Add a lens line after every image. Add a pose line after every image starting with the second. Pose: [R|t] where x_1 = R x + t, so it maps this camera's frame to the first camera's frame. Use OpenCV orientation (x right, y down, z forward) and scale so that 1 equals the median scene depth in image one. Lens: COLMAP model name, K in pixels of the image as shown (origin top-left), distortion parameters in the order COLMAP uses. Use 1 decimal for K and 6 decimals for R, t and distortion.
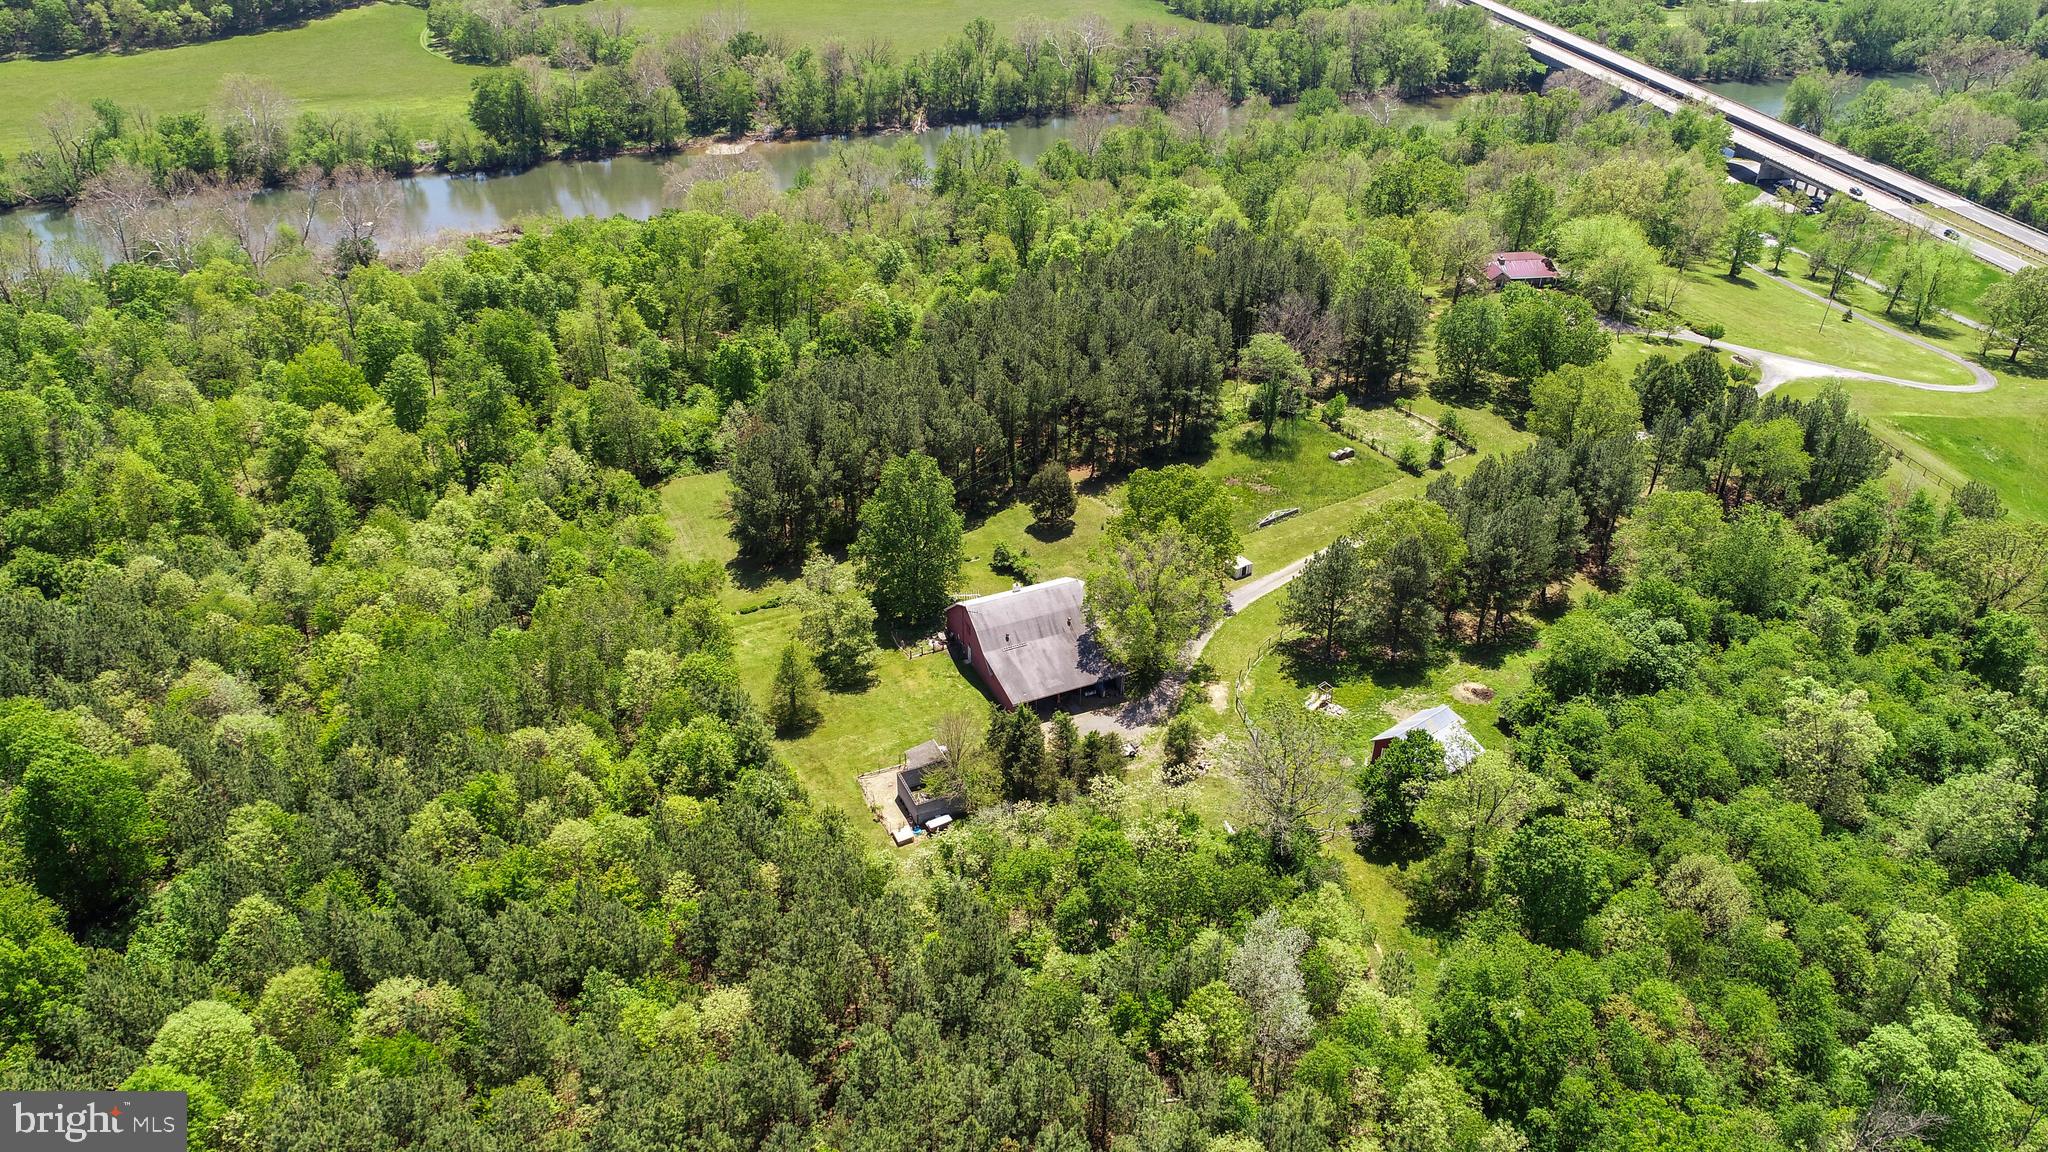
lens RADIAL K [[1403.6, 0, 1042.7], [0, 1403.6, 576.2], [0, 0, 1]] dist [0.001335, 0.005876]
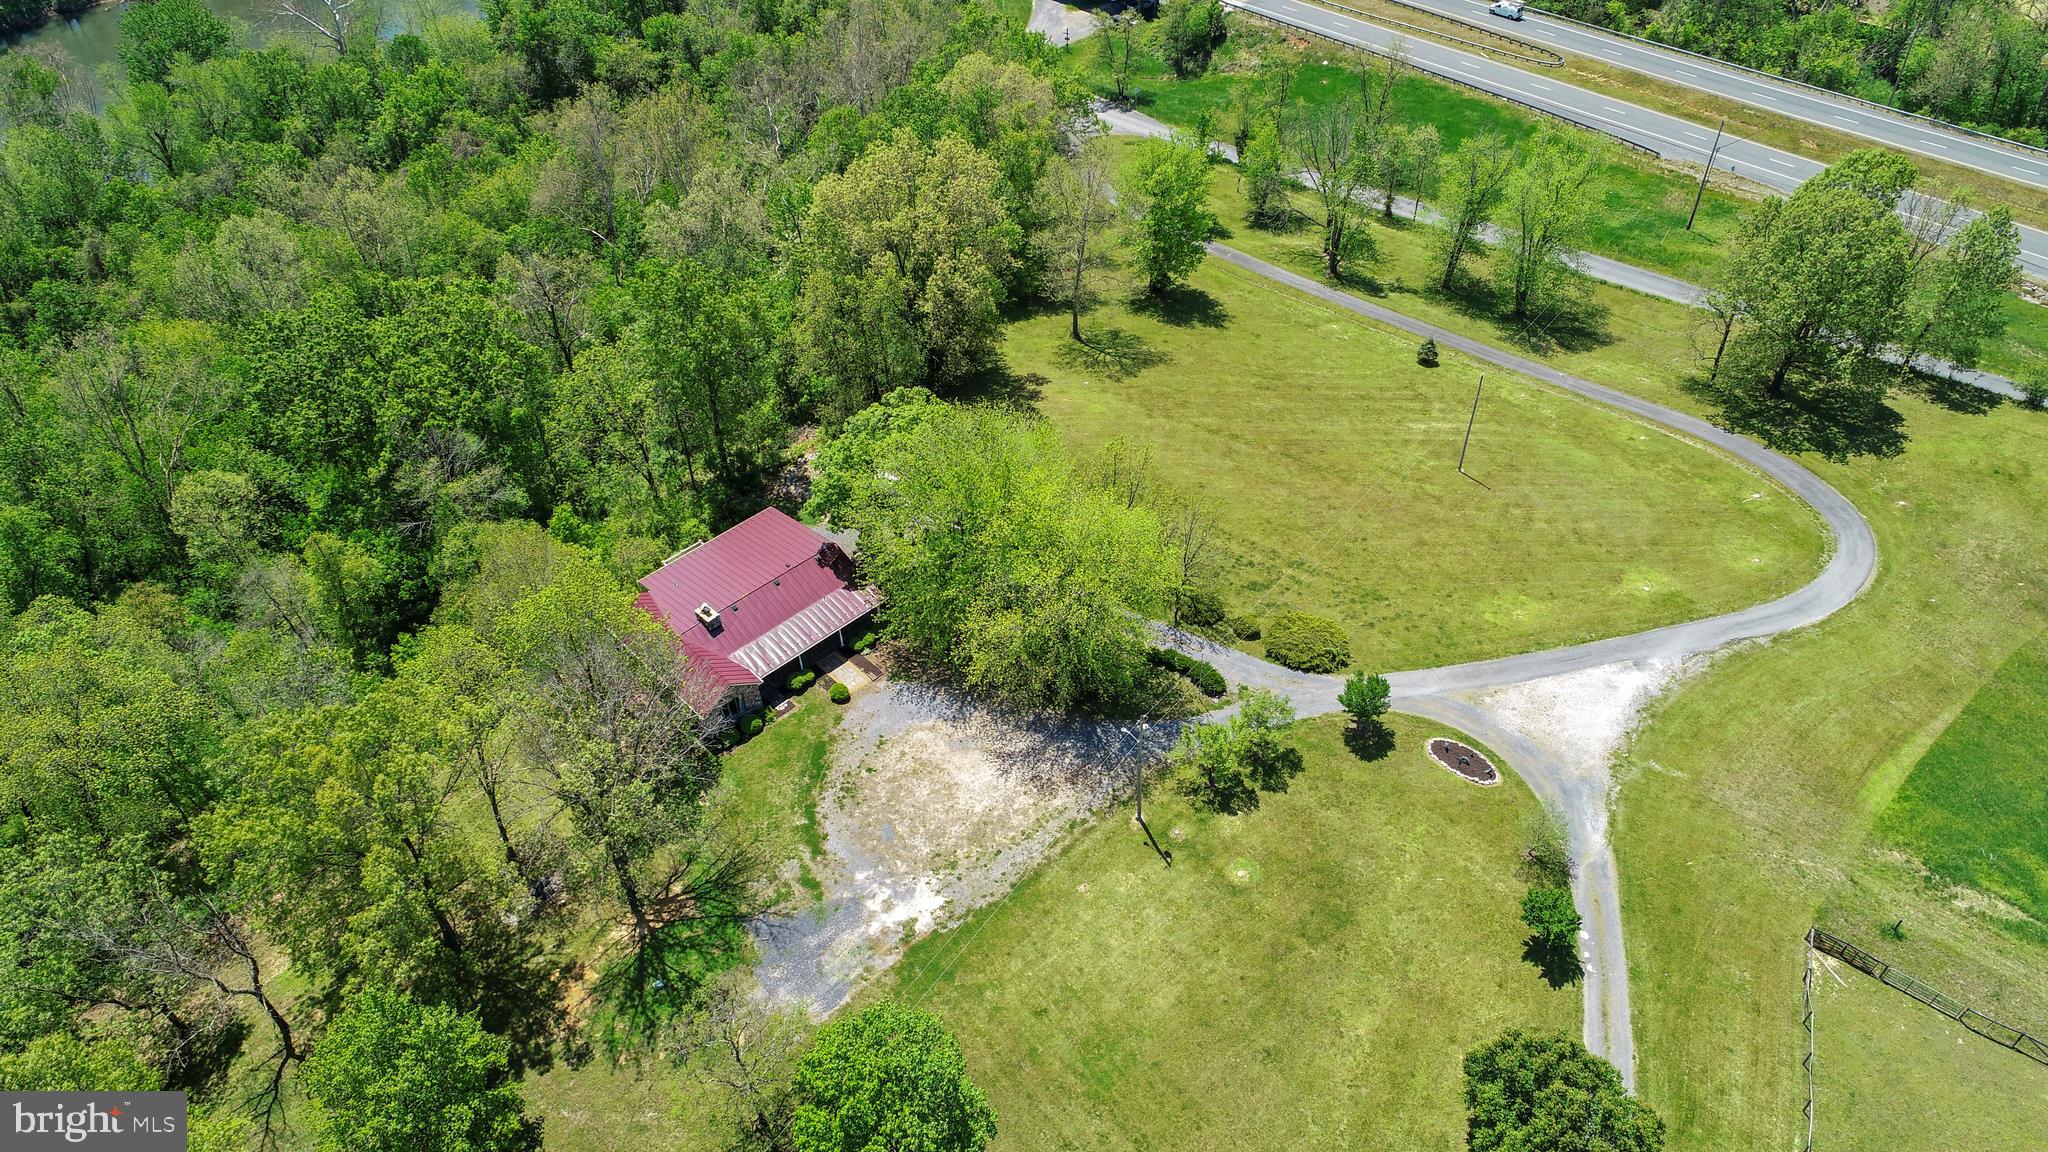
lens RADIAL K [[1403.6, 0, 1041.7], [0, 1403.6, 567.5], [0, 0, 1]] dist [0.001335, 0.005876]
pose [[0.814222, -0.408397, 0.412620, 0.148152], [0.335923, 0.911091, 0.238890, -0.165740], [-0.473496, -0.055901, 0.879020, 0.388357]]
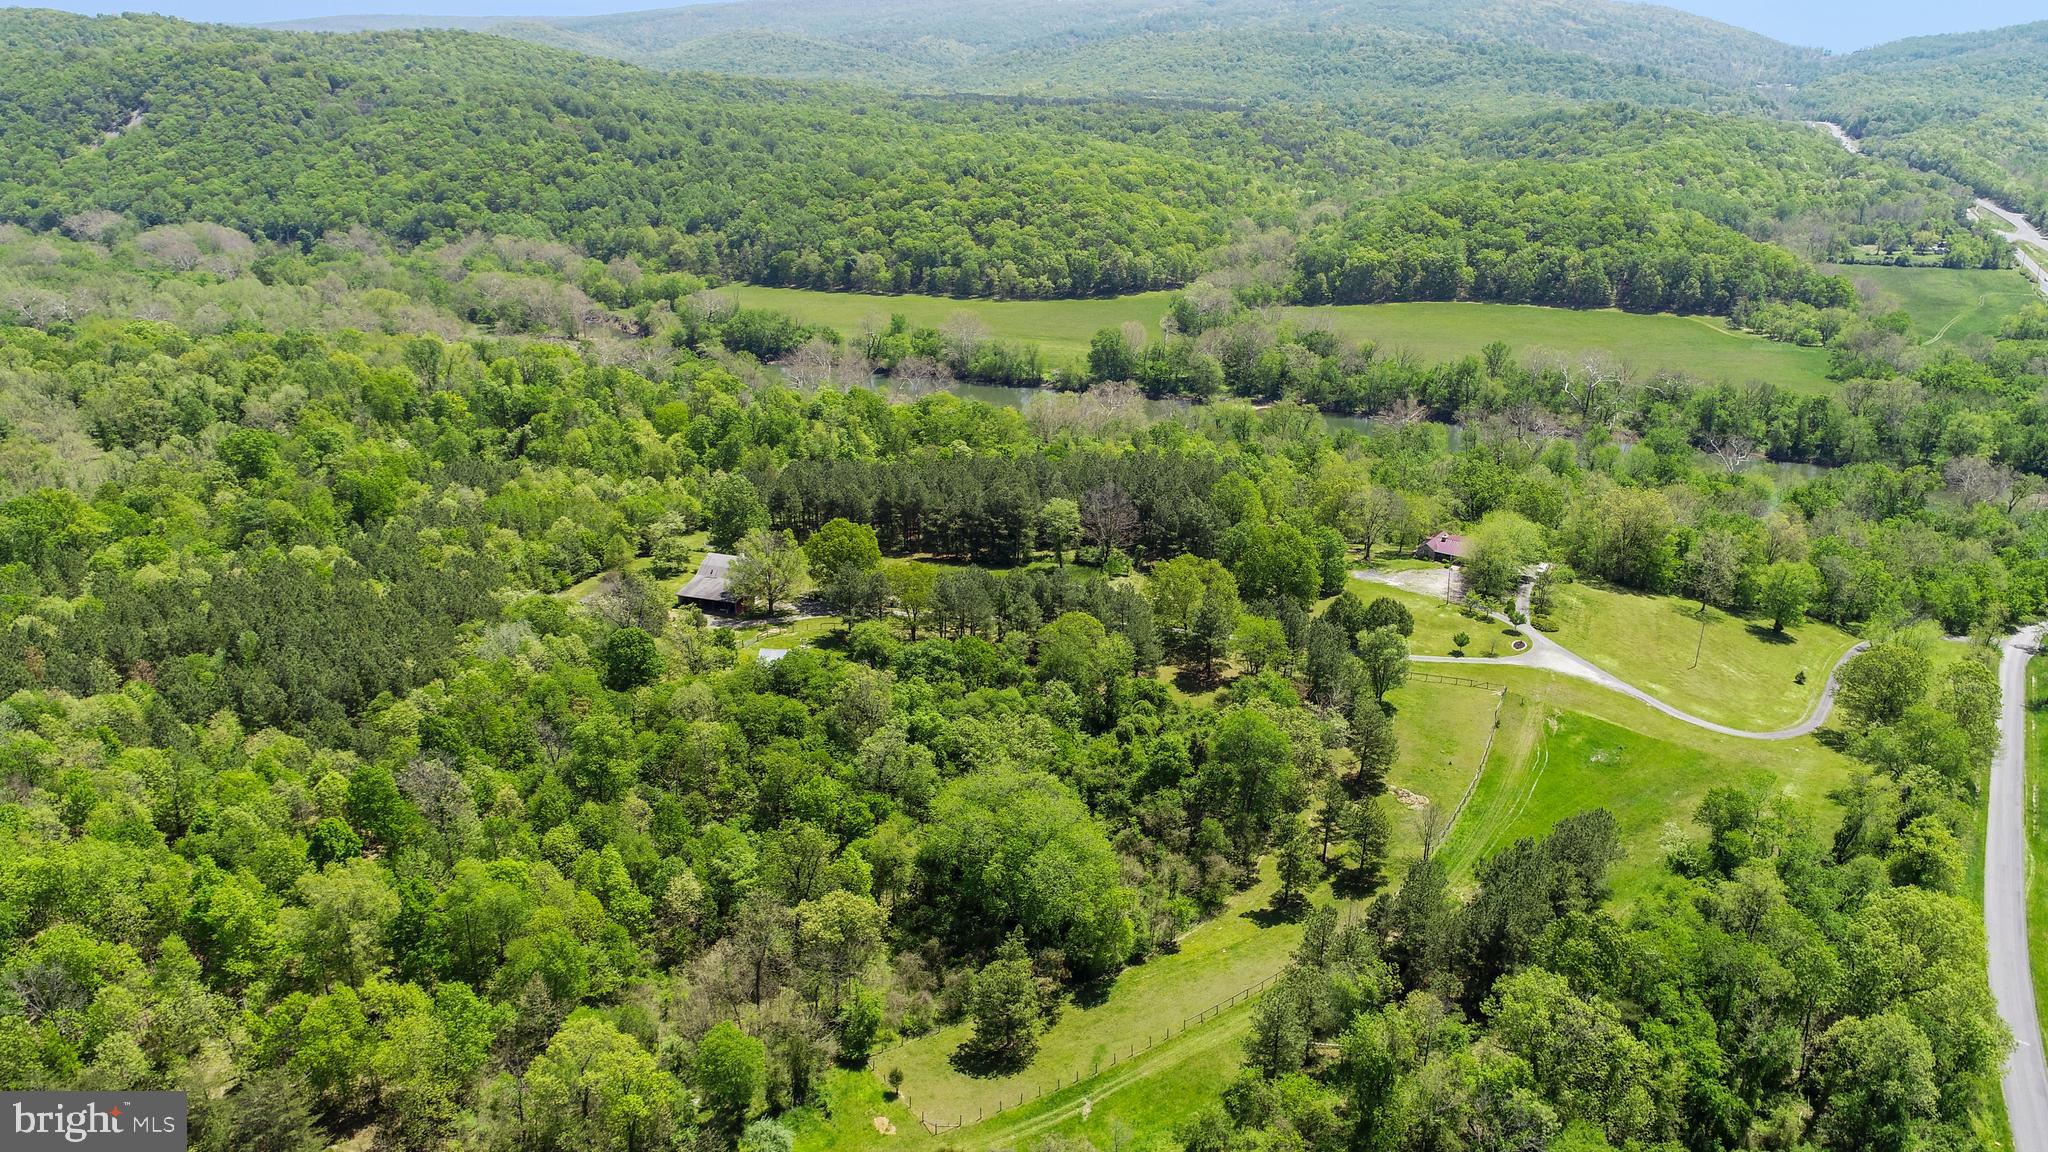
lens RADIAL K [[1403.6, 0, 1019.7], [0, 1403.6, 573.0], [0, 0, 1]] dist [0.001335, 0.005876]
pose [[0.722063, 0.229021, -0.652821, 0.483649], [-0.365063, 0.927681, -0.078337, 0.013737], [0.587669, 0.294885, 0.753451, -0.048795]]
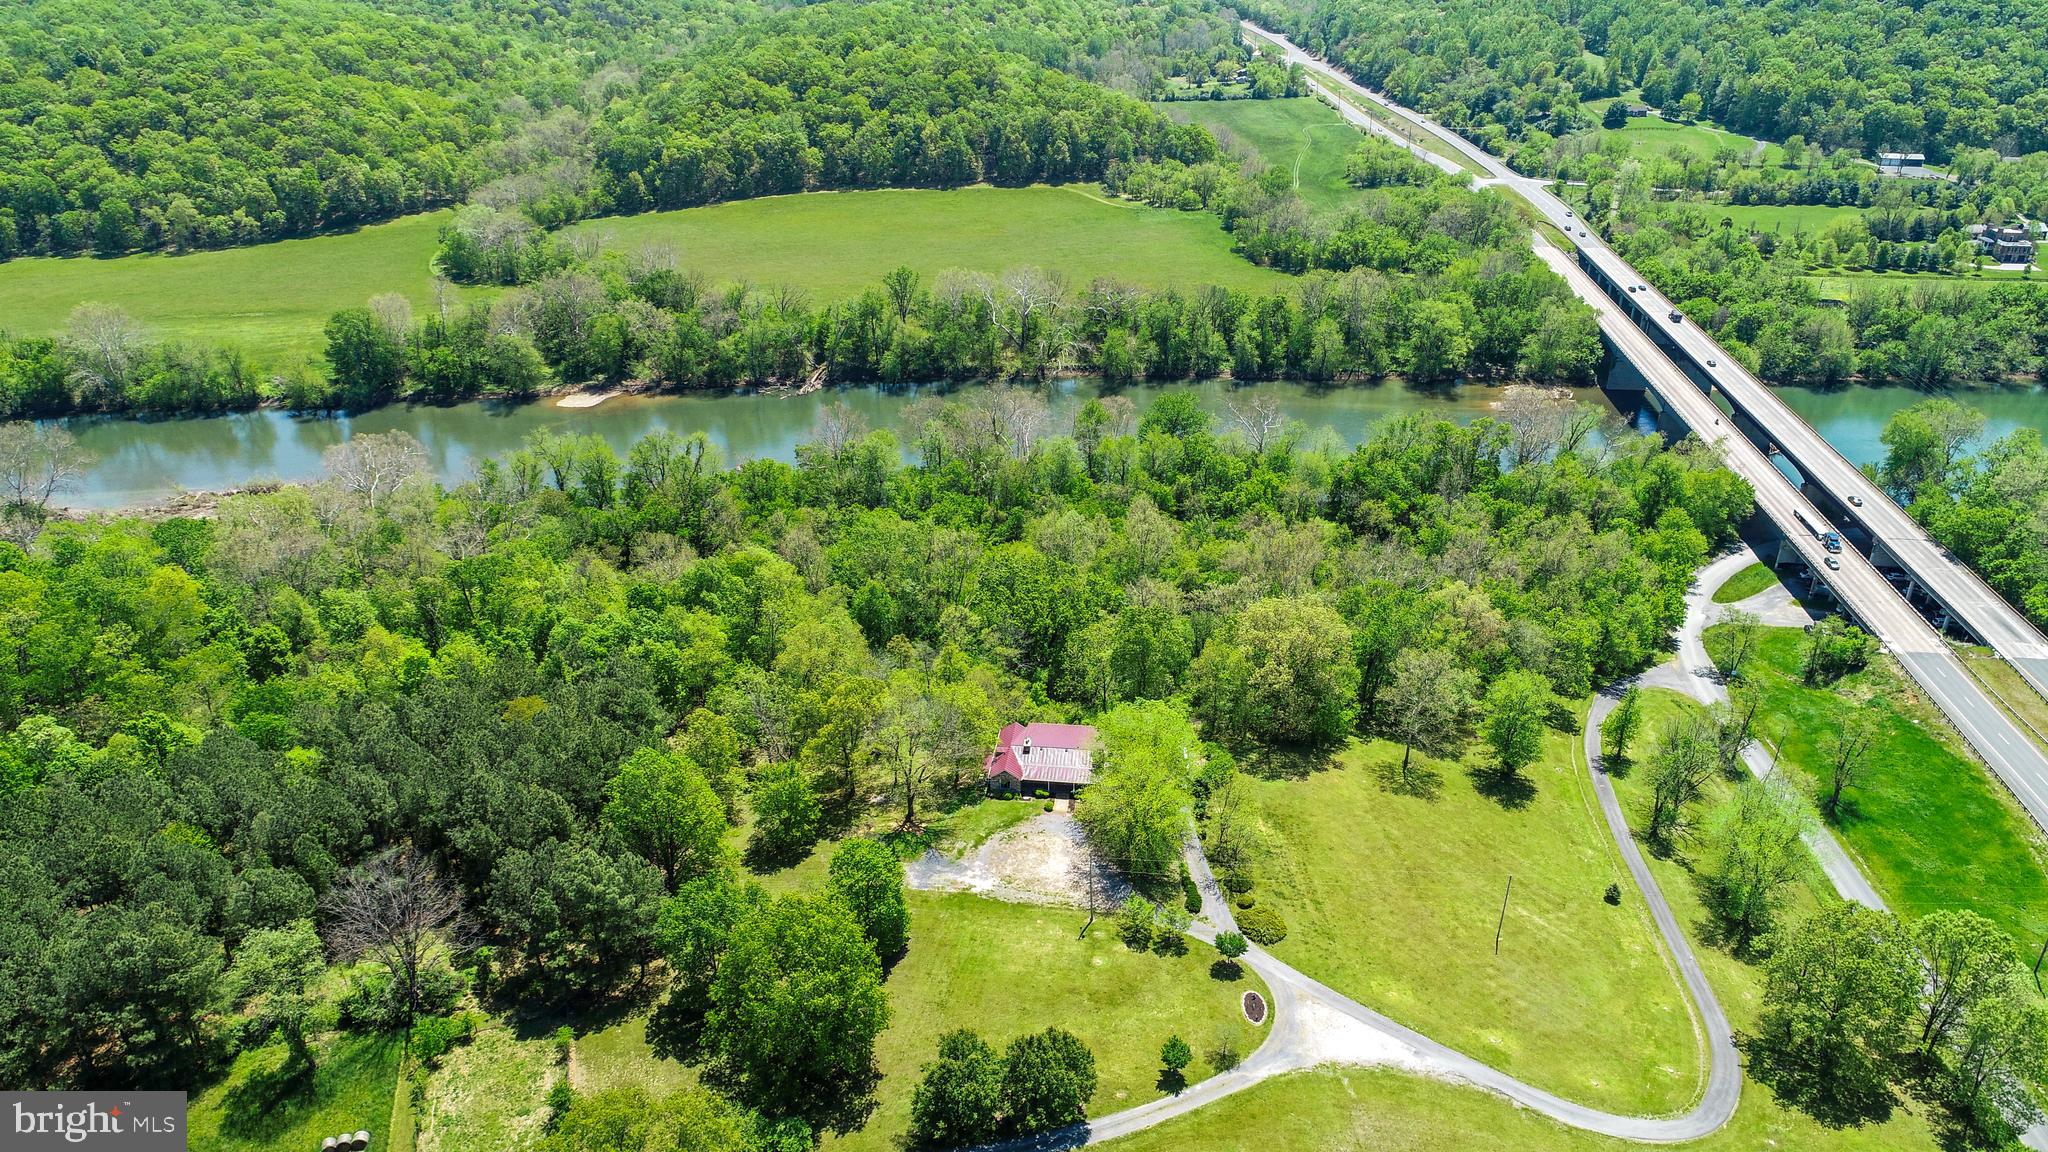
lens RADIAL K [[1403.6, 0, 1016.4], [0, 1403.6, 580.5], [0, 0, 1]] dist [0.001335, 0.005876]
pose [[0.961850, 0.105571, -0.252387, 0.277200], [-0.130964, 0.987651, -0.085984, -0.140929], [0.240193, 0.115757, 0.963799, 0.192849]]
